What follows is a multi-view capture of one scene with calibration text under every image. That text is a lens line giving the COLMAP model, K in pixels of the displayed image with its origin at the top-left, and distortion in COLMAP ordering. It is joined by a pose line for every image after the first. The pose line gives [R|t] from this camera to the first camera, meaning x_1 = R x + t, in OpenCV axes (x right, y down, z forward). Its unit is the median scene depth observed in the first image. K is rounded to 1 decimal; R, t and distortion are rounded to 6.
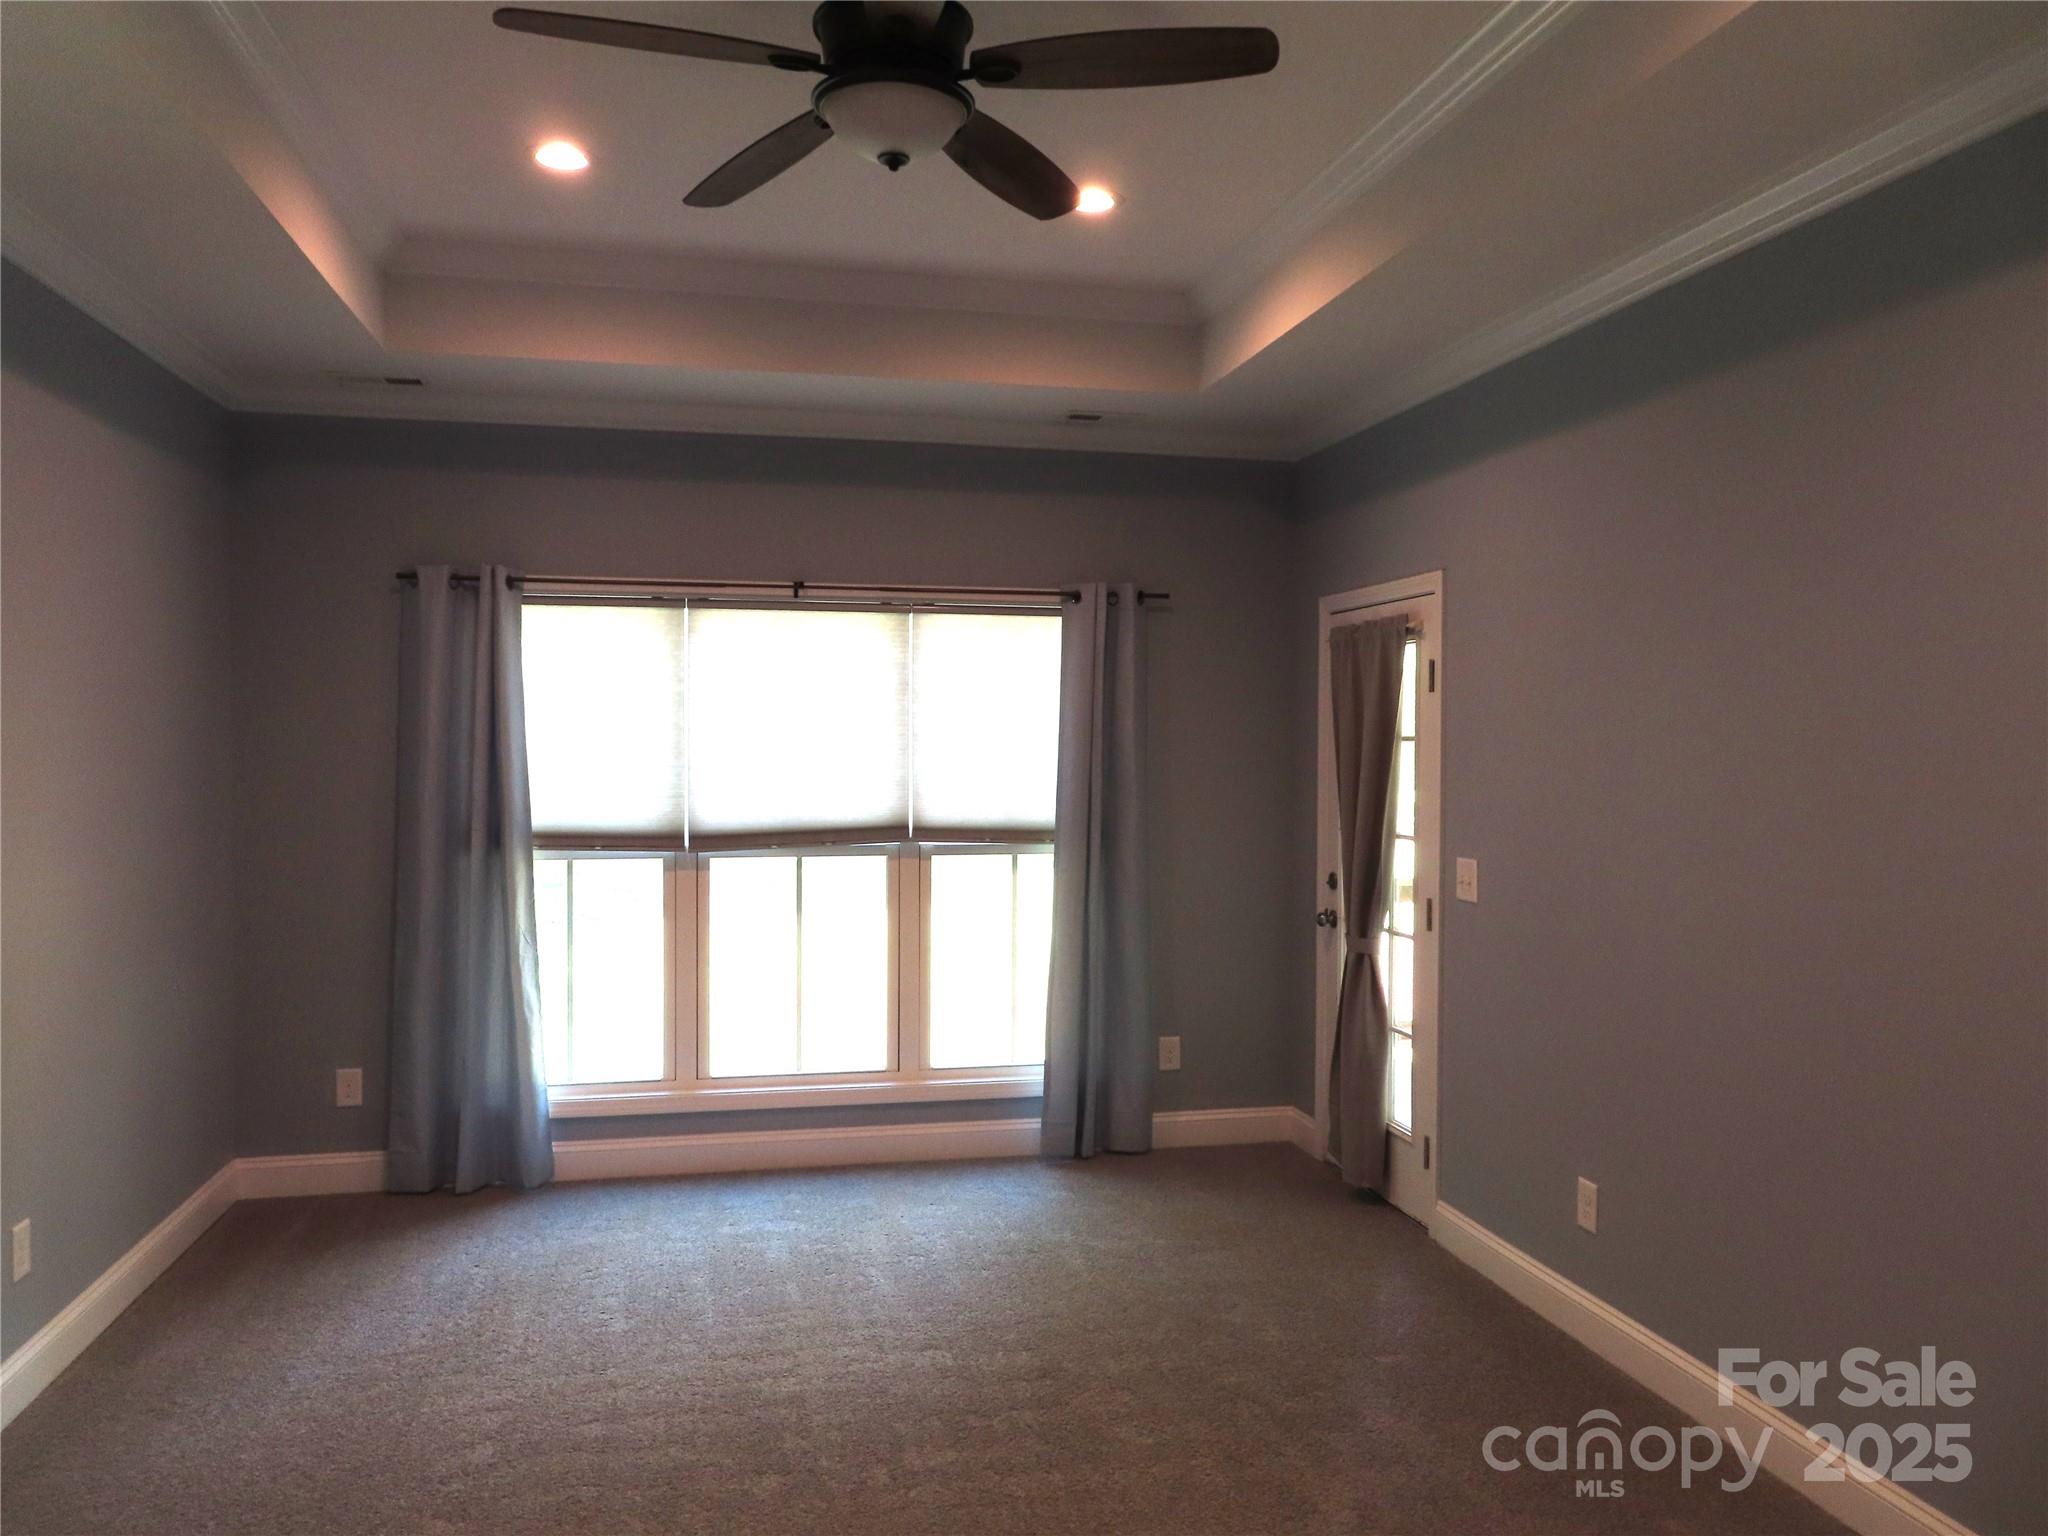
lens RADIAL K [[1488.9, 0, 1017.6], [0, 1488.9, 761.1], [0, 0, 1]] dist [-0.001675, -0.006410]
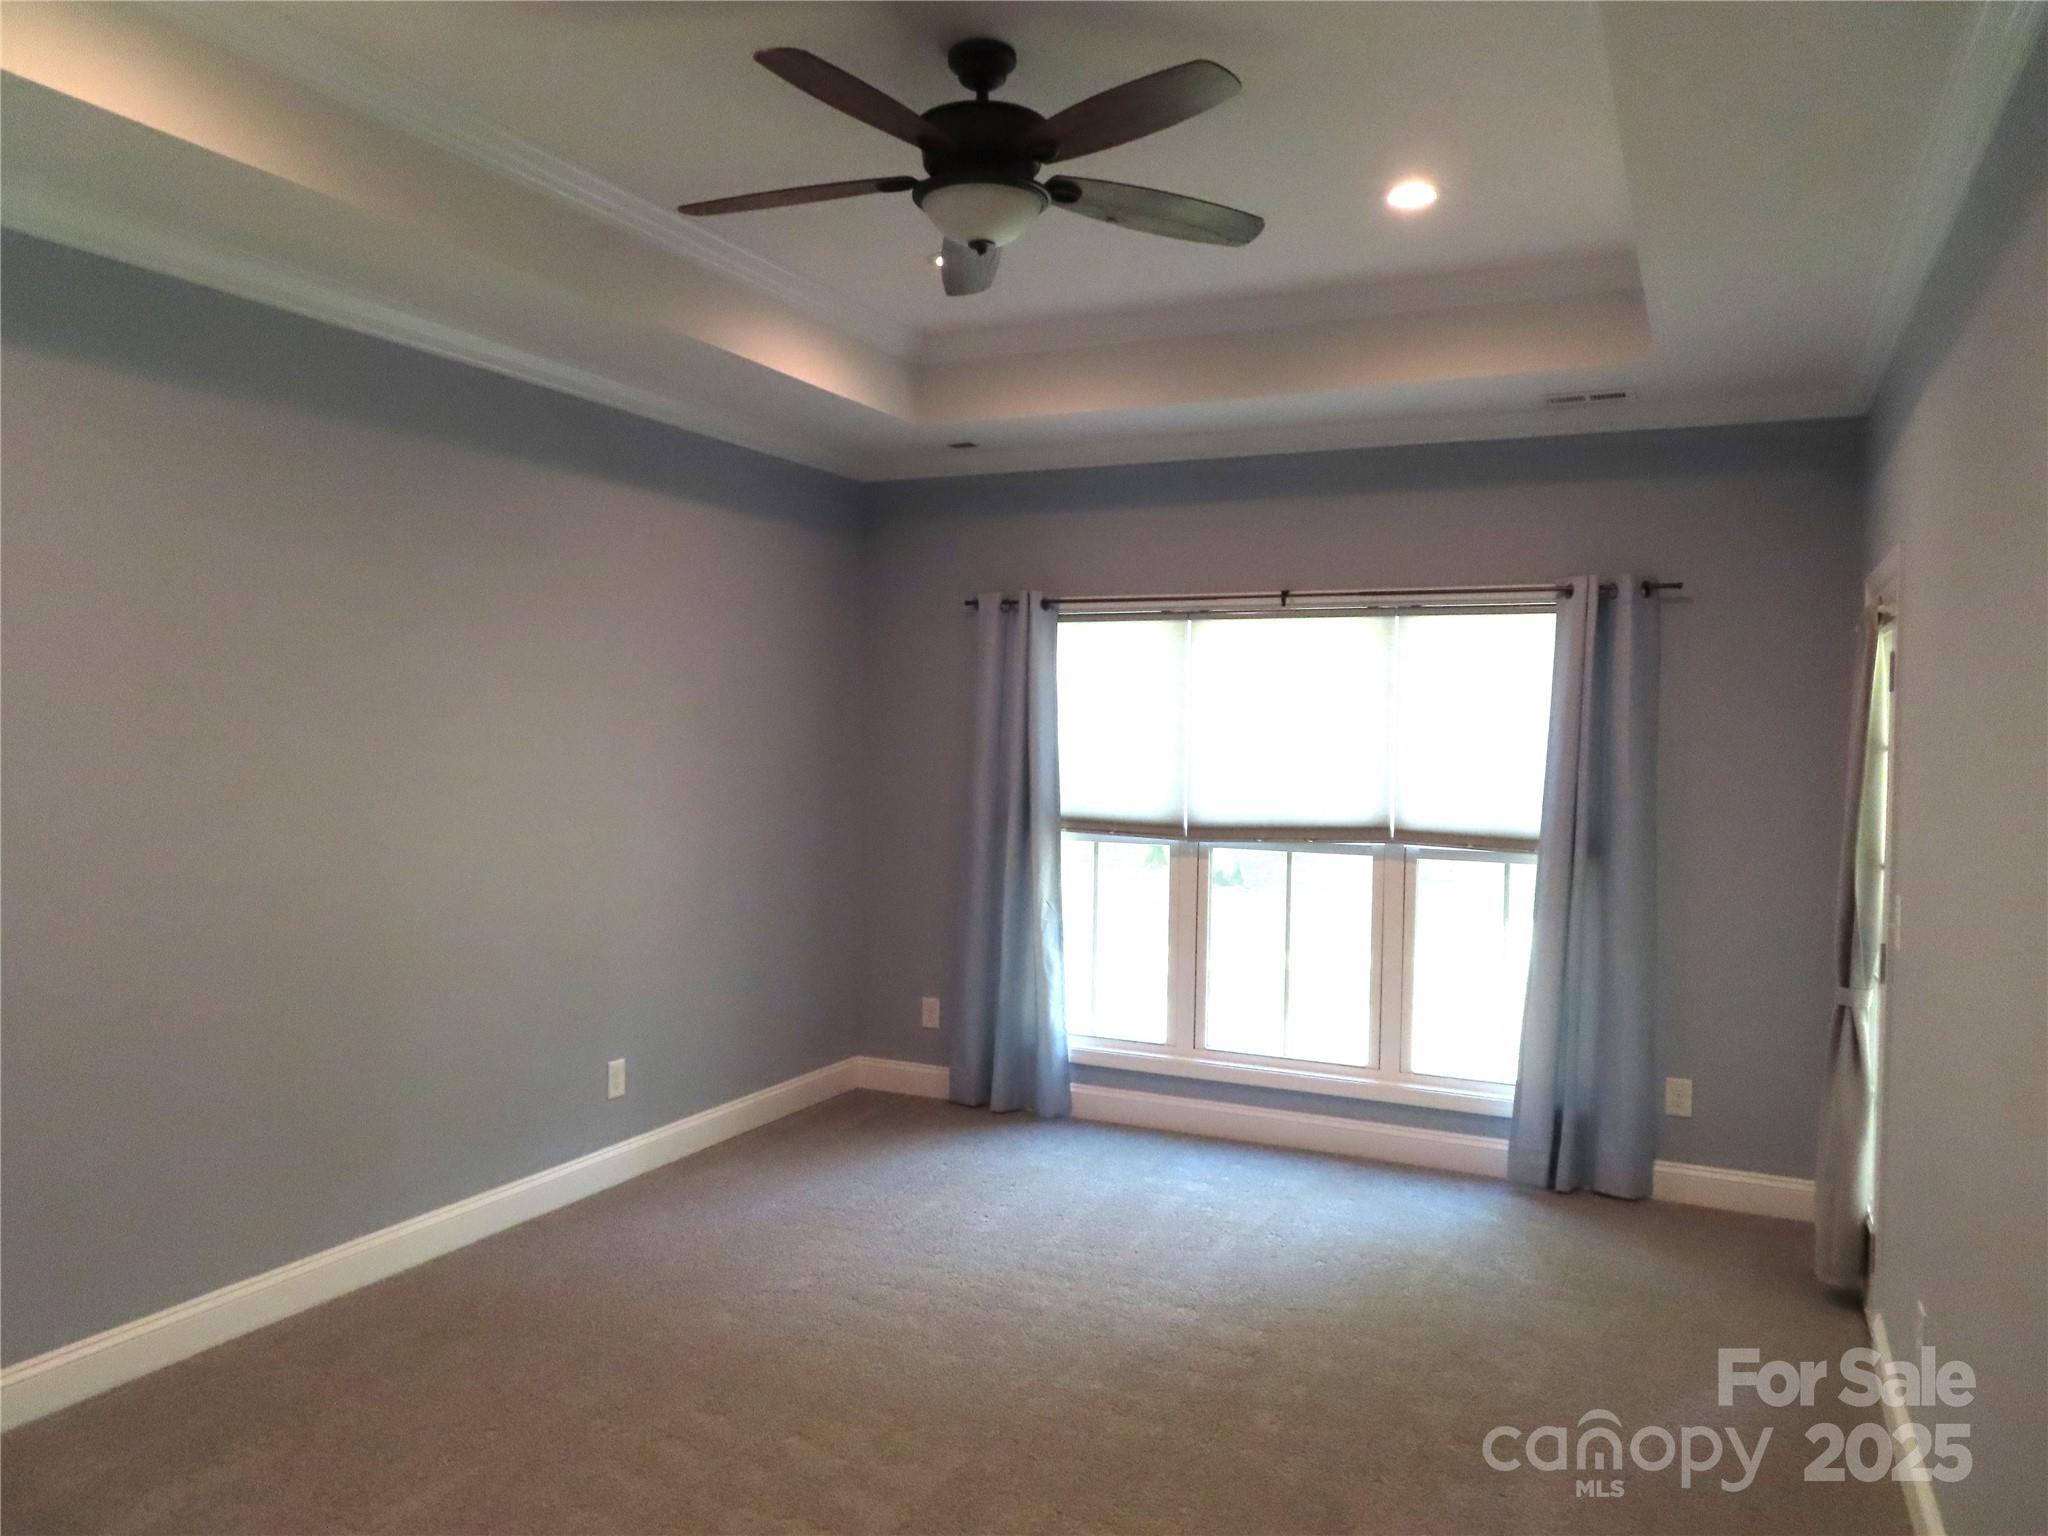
lens RADIAL K [[1488.9, 0, 1017.6], [0, 1488.9, 761.1], [0, 0, 1]] dist [-0.001675, -0.006410]
pose [[0.785894, 0.021959, -0.617971, 0.358543], [-0.022138, 0.999728, 0.007371, -0.003352], [0.617965, 0.007888, 0.786166, 0.054329]]
